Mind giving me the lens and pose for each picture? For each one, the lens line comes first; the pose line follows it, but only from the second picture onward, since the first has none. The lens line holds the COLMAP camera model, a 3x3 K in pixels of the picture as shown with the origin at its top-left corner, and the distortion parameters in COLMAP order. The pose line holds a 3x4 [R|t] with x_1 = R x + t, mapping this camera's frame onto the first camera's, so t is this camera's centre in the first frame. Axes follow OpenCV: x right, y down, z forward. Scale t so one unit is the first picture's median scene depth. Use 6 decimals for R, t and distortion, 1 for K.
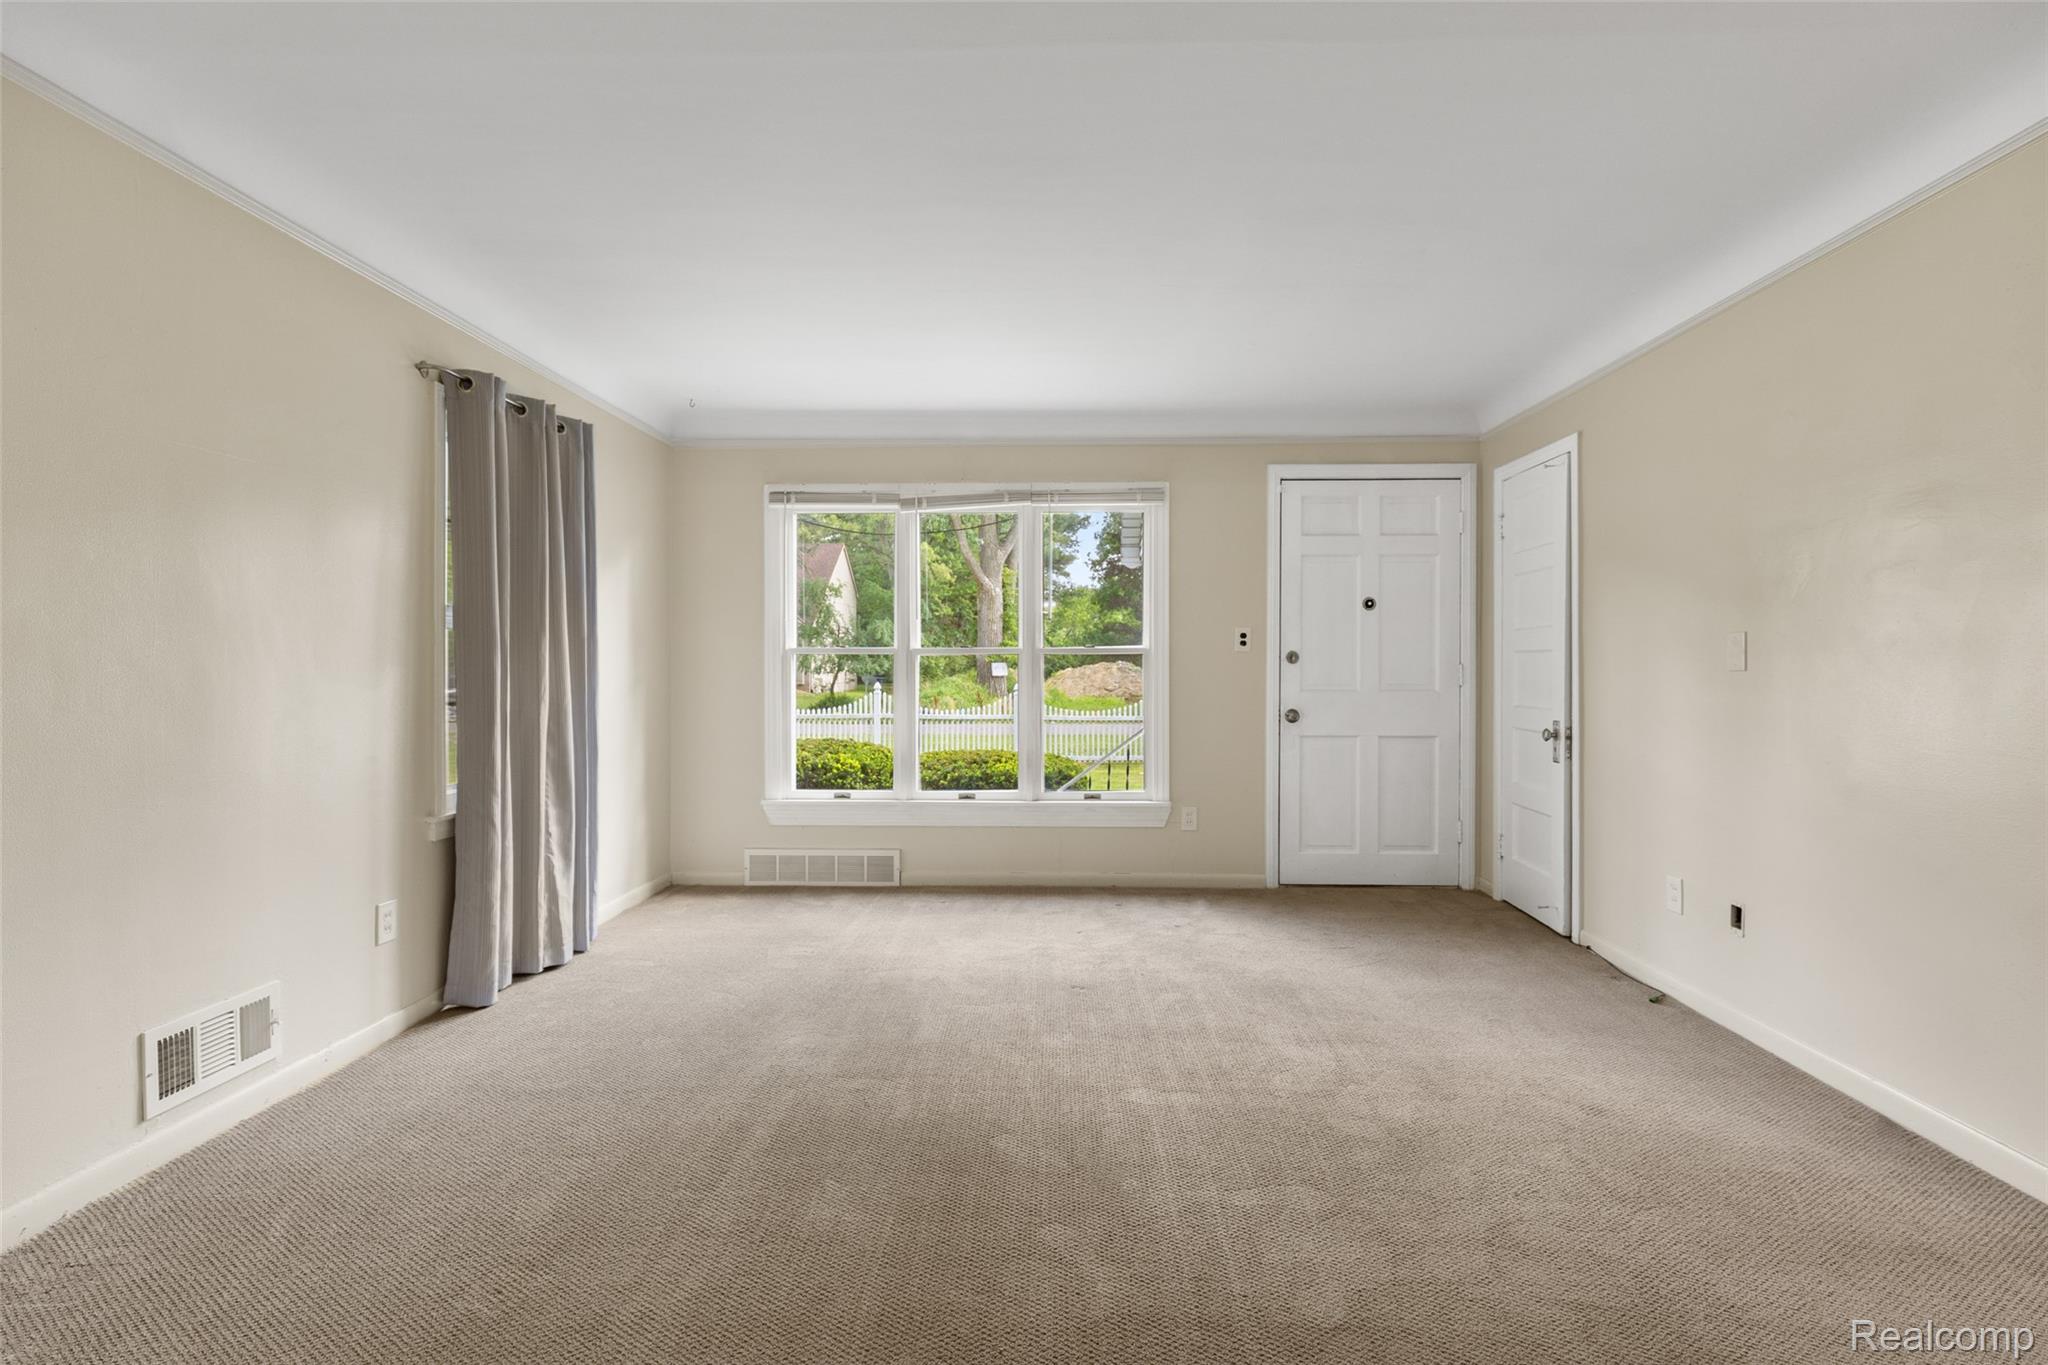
lens RADIAL K [[926.8, 0, 1024.6], [0, 926.8, 674.0], [0, 0, 1]] dist [0.060222, -0.022047]
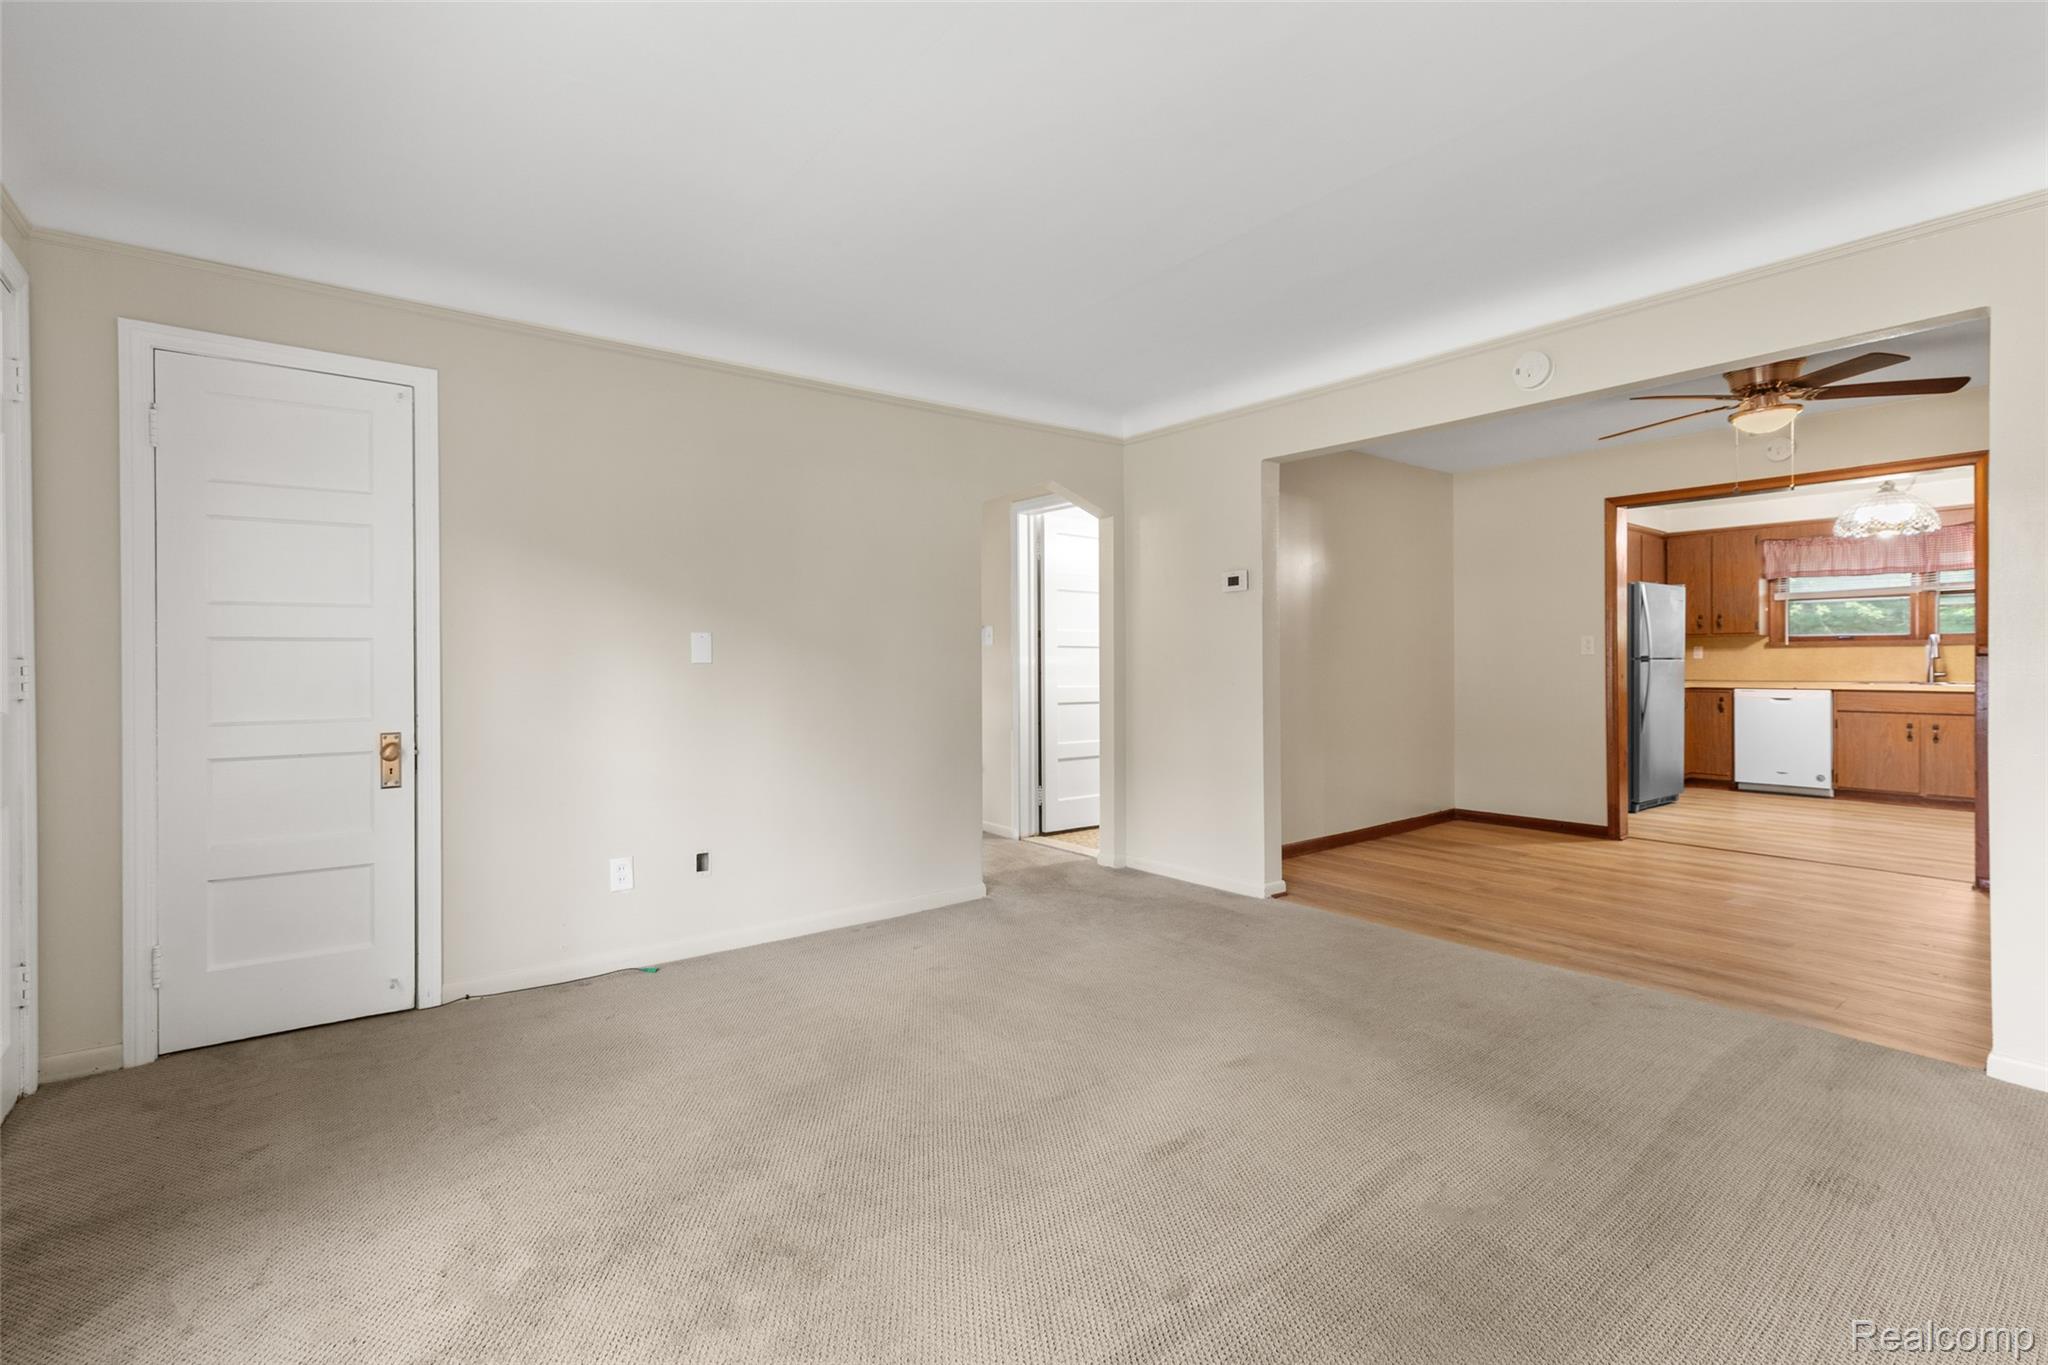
lens RADIAL K [[932.2, 0, 1021.2], [0, 932.2, 652.1], [0, 0, 1]] dist [0.002494, 0.000435]
pose [[-0.655955, 0.014181, 0.754667, -0.340595], [0.012994, 0.999887, -0.007494, -0.002935], [-0.754688, 0.004890, -0.656065, 1.138019]]
